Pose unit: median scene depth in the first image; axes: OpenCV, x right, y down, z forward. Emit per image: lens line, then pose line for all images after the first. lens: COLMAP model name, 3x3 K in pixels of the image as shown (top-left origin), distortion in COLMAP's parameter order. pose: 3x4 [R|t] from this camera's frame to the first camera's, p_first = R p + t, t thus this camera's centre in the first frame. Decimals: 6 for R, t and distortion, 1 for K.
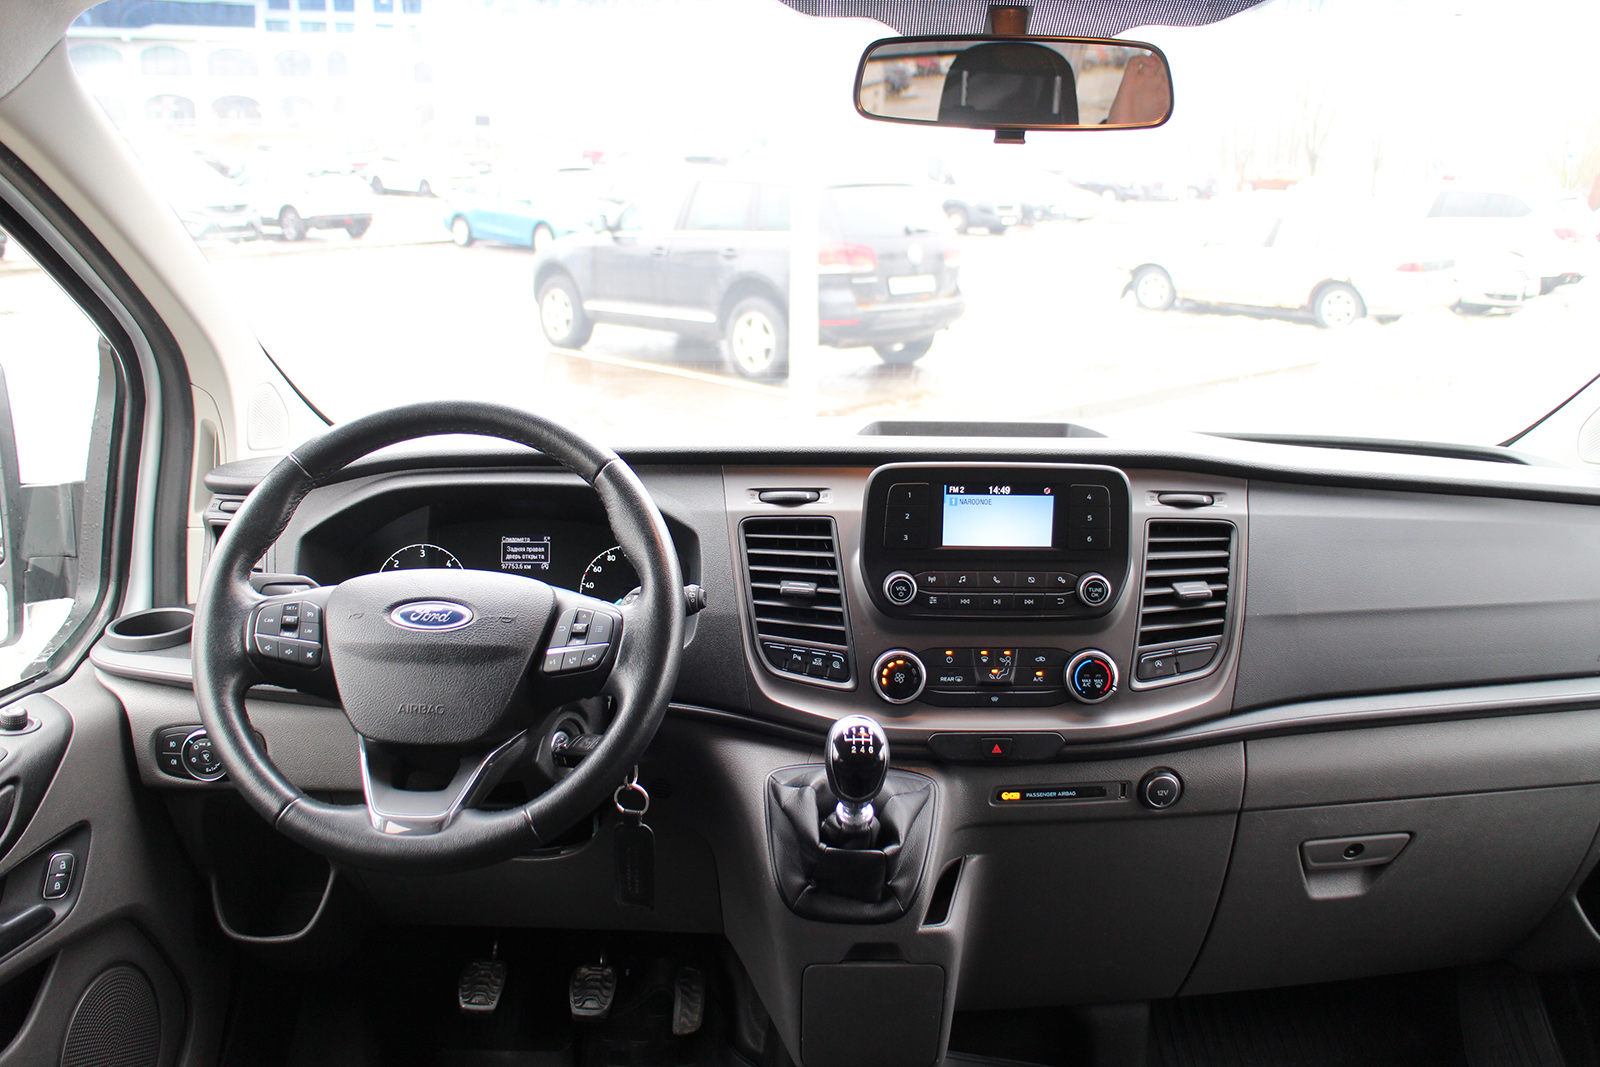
lens RADIAL K [[1338.1, 0, 798.8], [0, 1338.1, 564.8], [0, 0, 1]] dist [-0.200363, 0.165796]
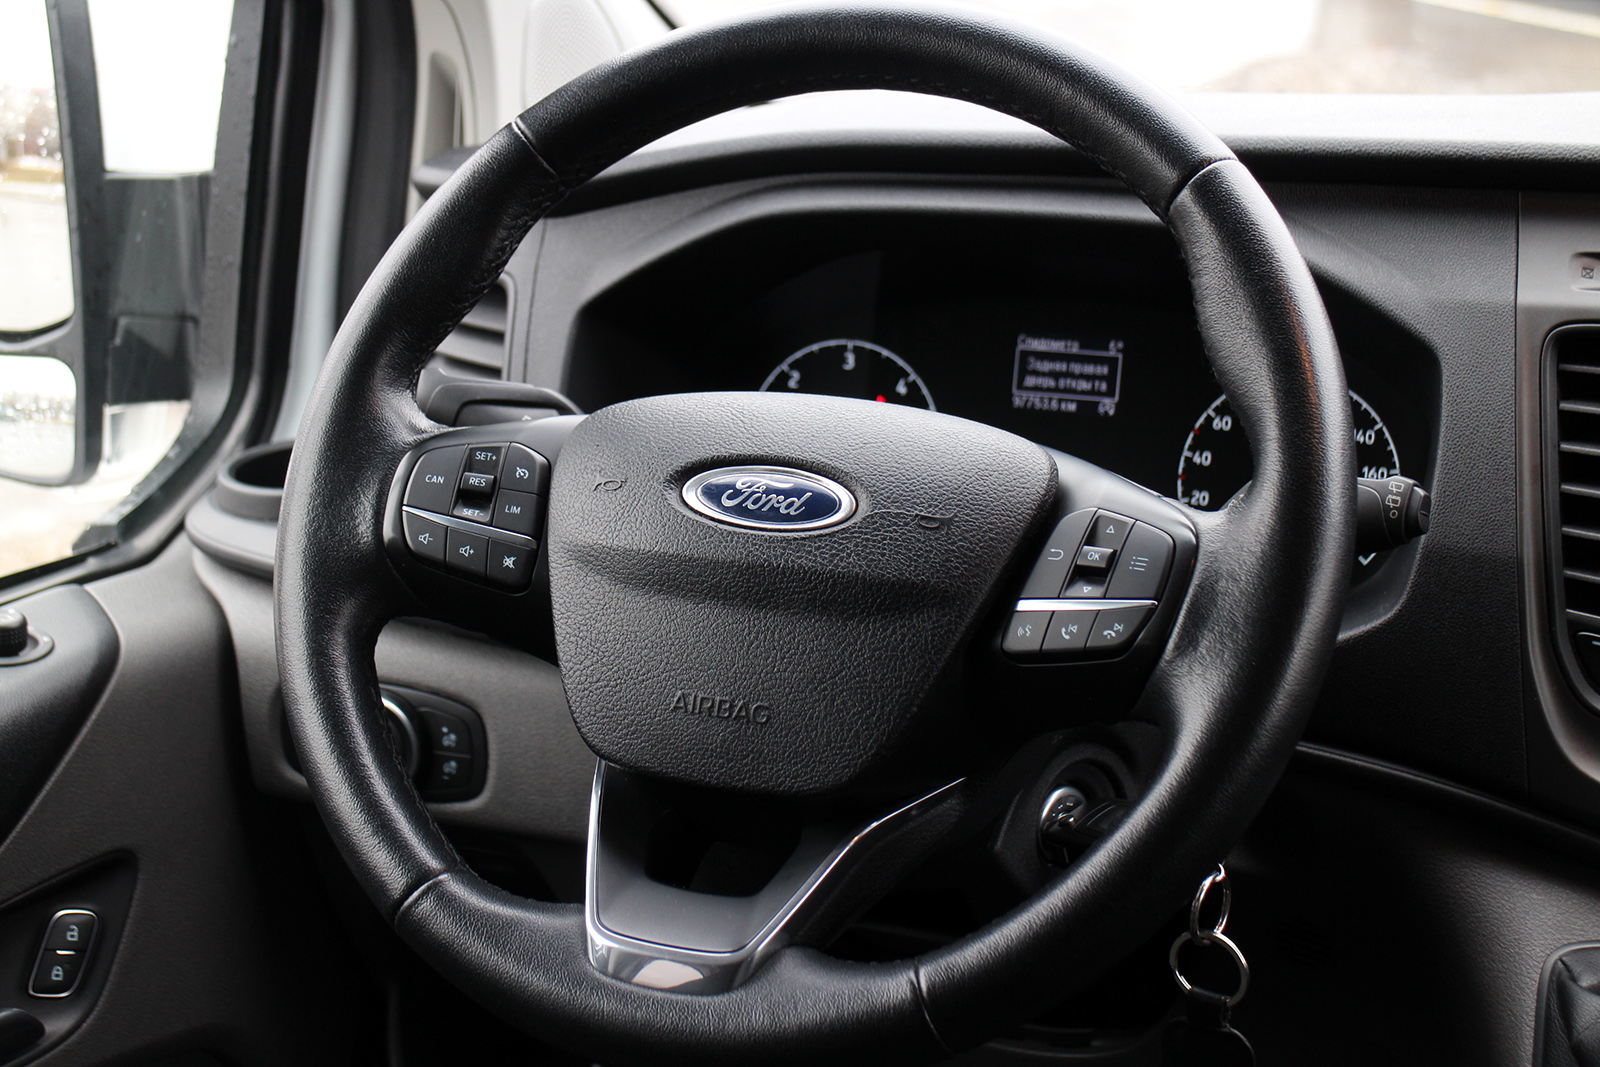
lens RADIAL K [[2485.8, 0, 799.6], [0, 2485.8, 560.5], [0, 0, 1]] dist [0.017341, -0.007817]
pose [[0.916950, 0.094674, -0.387608, 0.053719], [-0.071209, 0.994676, 0.074497, -0.003346], [0.392597, -0.040709, 0.918809, 0.231114]]
